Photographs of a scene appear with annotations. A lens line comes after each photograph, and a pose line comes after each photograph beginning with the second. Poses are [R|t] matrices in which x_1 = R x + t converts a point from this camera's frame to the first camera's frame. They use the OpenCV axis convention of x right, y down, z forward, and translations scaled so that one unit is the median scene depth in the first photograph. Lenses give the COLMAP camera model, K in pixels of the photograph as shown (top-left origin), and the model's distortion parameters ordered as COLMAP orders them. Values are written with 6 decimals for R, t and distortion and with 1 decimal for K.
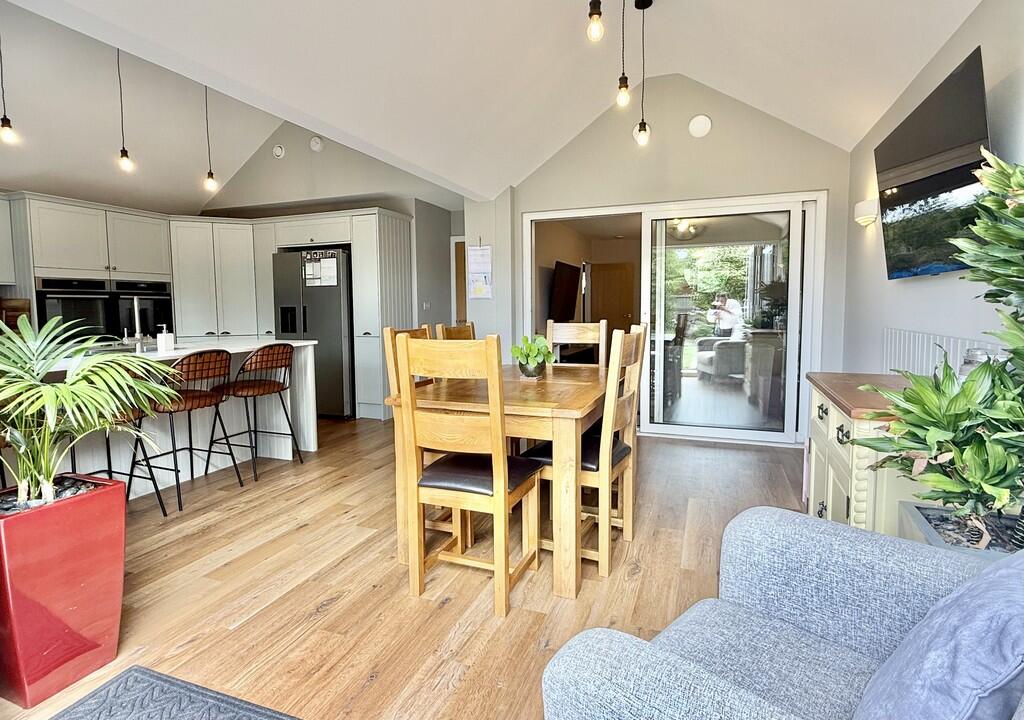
lens RADIAL K [[527.8, 0, 512.2], [0, 527.8, 349.4], [0, 0, 1]] dist [-0.001446, 0.000099]
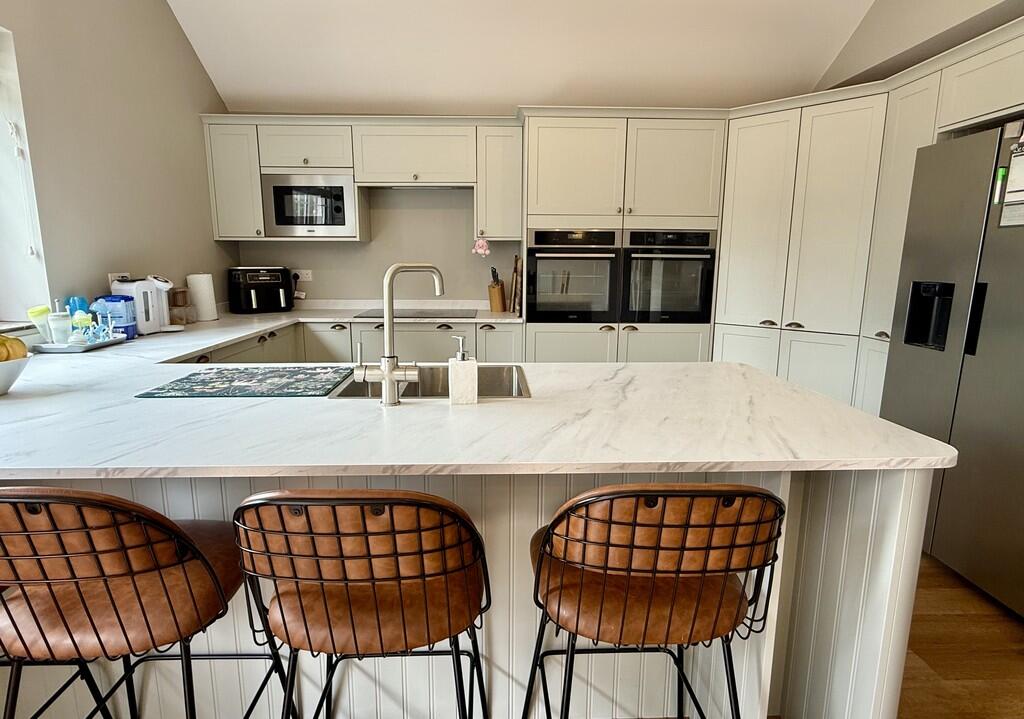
lens RADIAL K [[527.8, 0, 510.2], [0, 527.8, 350.2], [0, 0, 1]] dist [-0.001446, 0.000099]
pose [[0.397170, 0.165356, -0.902726, -0.229017], [-0.085085, 0.986032, 0.143180, -0.073646], [0.913792, 0.019942, 0.405692, 0.678256]]
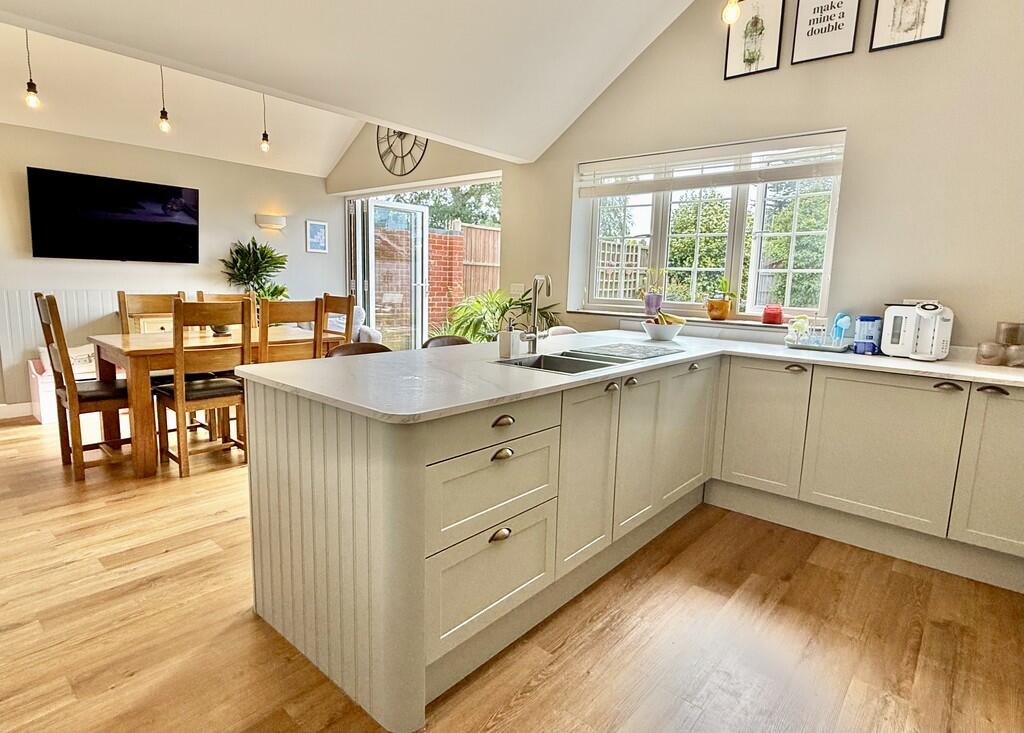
lens RADIAL K [[527.8, 0, 516.0], [0, 527.8, 365.0], [0, 0, 1]] dist [-0.001446, 0.000099]
pose [[-0.948315, -0.068538, 0.309841, -0.667805], [0.008959, 0.970225, 0.242039, -0.115838], [-0.317204, 0.232305, -0.919465, 1.243064]]
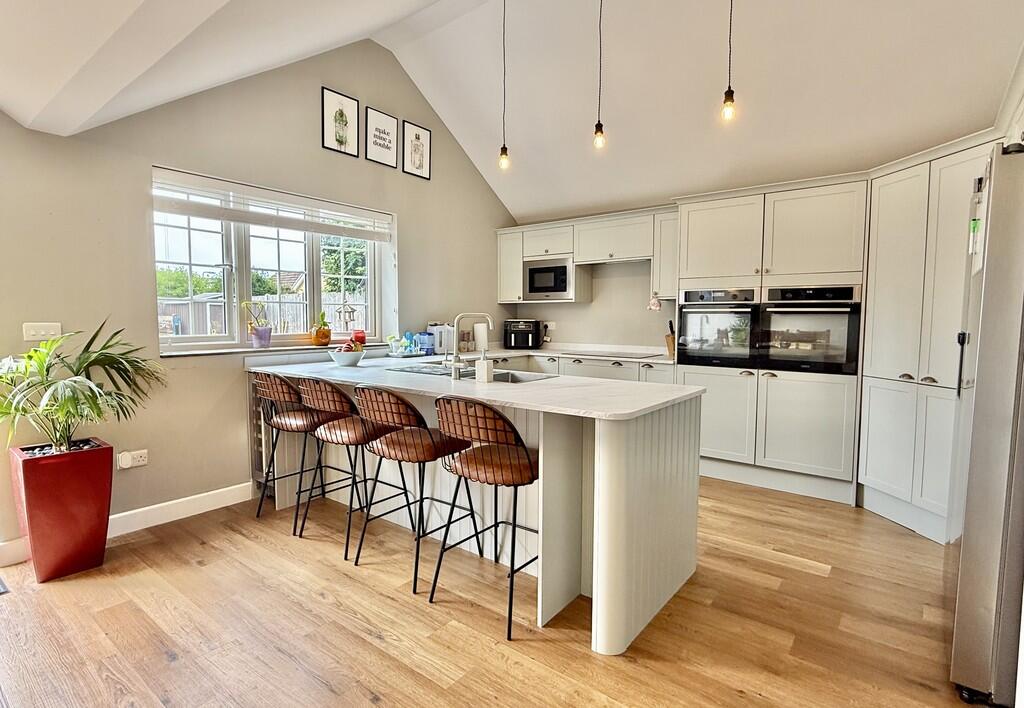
lens RADIAL K [[522.0, 0, 507.0], [0, 522.0, 352.2], [0, 0, 1]] dist [-0.000689, -0.000080]
pose [[-0.292215, 0.070276, -0.953767, 0.052701], [-0.082268, 0.991752, 0.098281, -0.092910], [0.952808, 0.107184, -0.284023, 0.970578]]
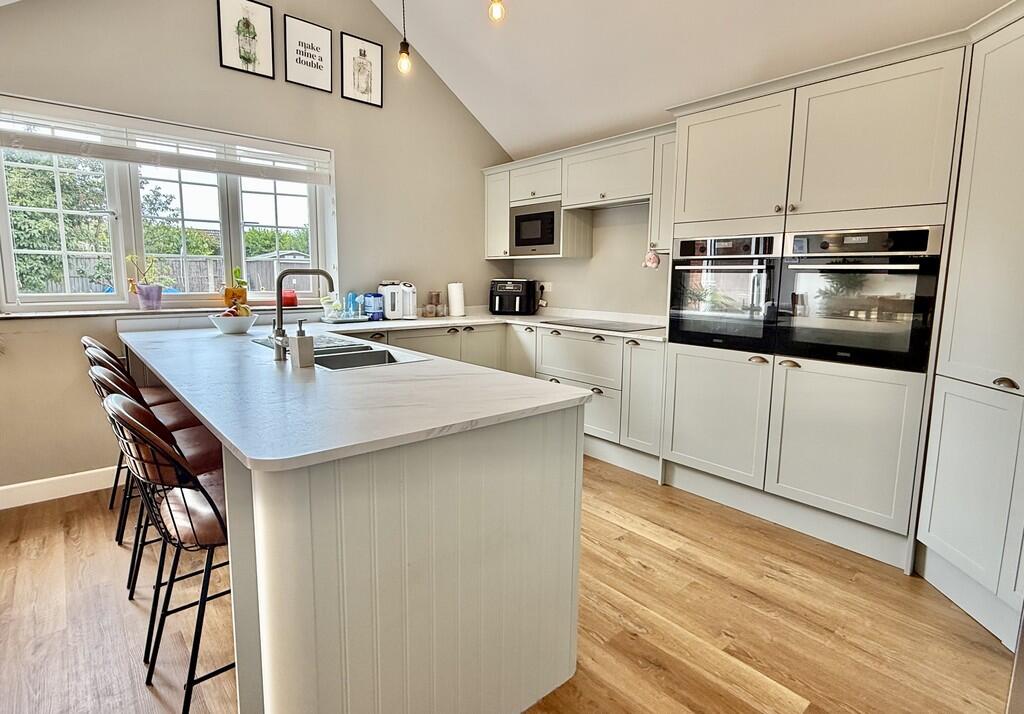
lens RADIAL K [[522.0, 0, 505.3], [0, 522.0, 344.3], [0, 0, 1]] dist [-0.000689, -0.000080]
pose [[-0.474996, 0.116738, -0.872210, -0.218593], [-0.081541, 0.981059, 0.175712, -0.104075], [0.876202, 0.154584, -0.456480, 1.117328]]
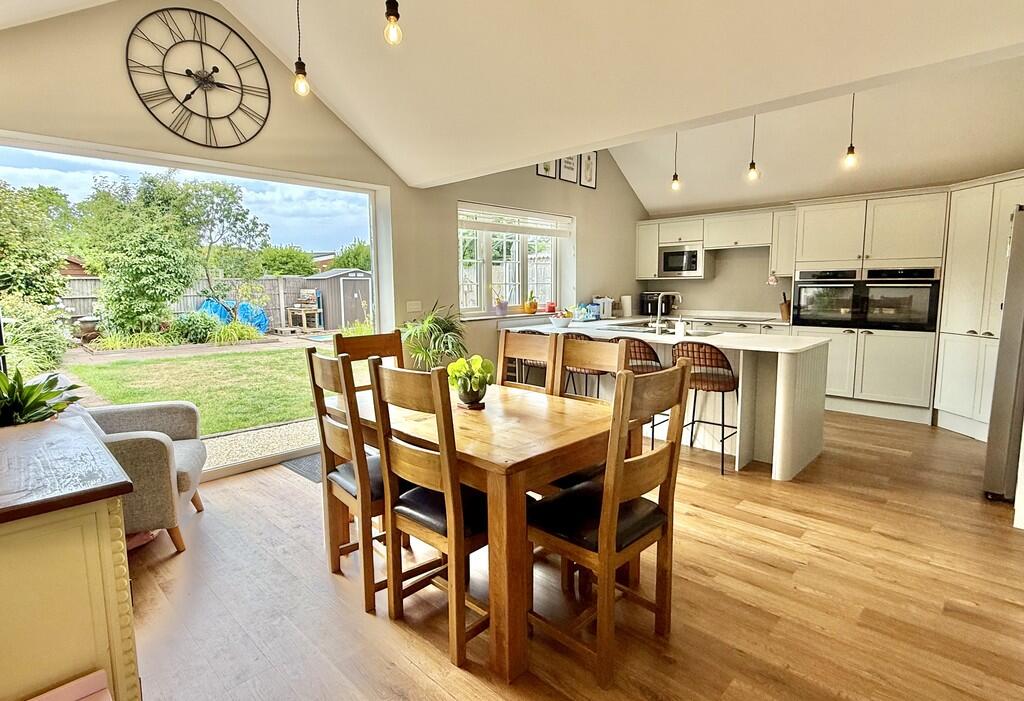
lens RADIAL K [[522.0, 0, 503.5], [0, 522.0, 343.6], [0, 0, 1]] dist [-0.000689, -0.000080]
pose [[-0.391290, 0.116014, -0.912926, 0.489514], [-0.064999, 0.986060, 0.153167, -0.108878], [0.917969, 0.119272, -0.378295, 0.843876]]
